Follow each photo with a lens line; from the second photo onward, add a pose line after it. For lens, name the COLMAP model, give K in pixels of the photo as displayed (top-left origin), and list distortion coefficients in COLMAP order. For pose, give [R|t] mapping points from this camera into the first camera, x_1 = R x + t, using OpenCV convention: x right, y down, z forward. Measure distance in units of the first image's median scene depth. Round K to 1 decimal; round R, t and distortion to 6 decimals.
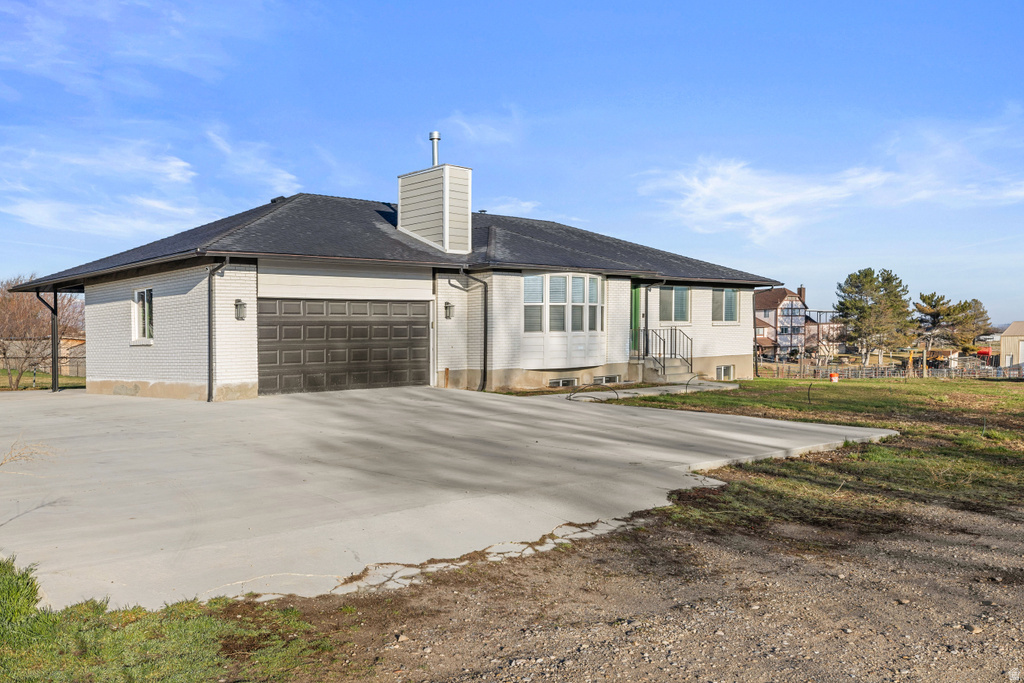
lens RADIAL K [[857.4, 0, 512.0], [0, 857.4, 341.5], [0, 0, 1]] dist [-0.005483, -0.001947]
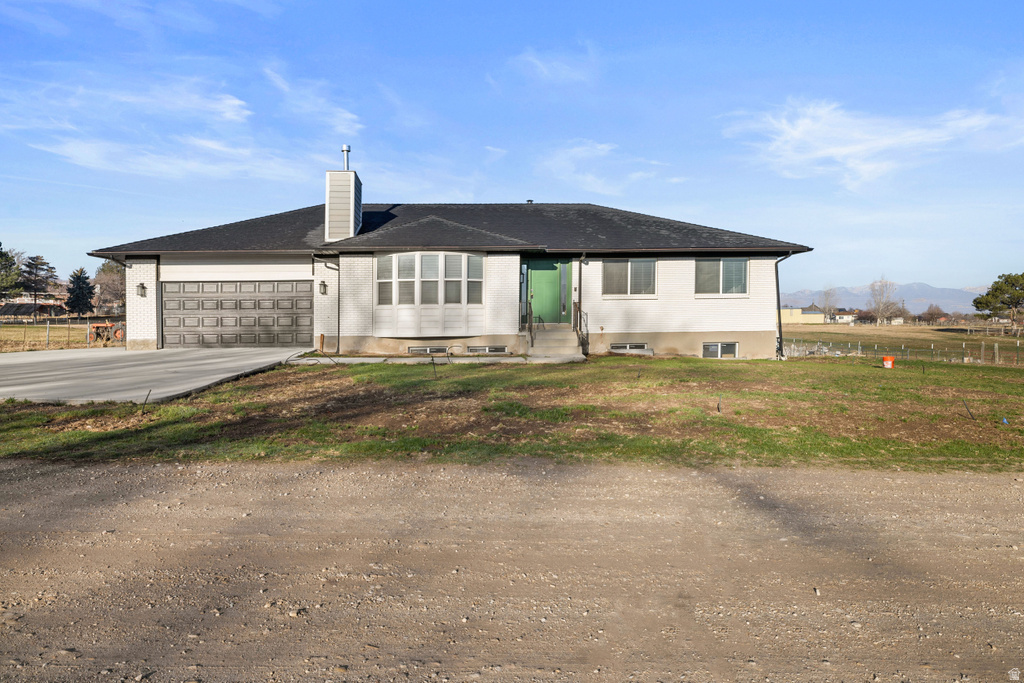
lens RADIAL K [[684.9, 0, 511.5], [0, 684.9, 320.6], [0, 0, 1]] dist [0.006960, 0.000658]
pose [[0.753885, 0.008967, -0.656945, 0.756550], [-0.008444, 0.999957, 0.003960, 0.005130], [0.656952, 0.002562, 0.753928, 0.409420]]
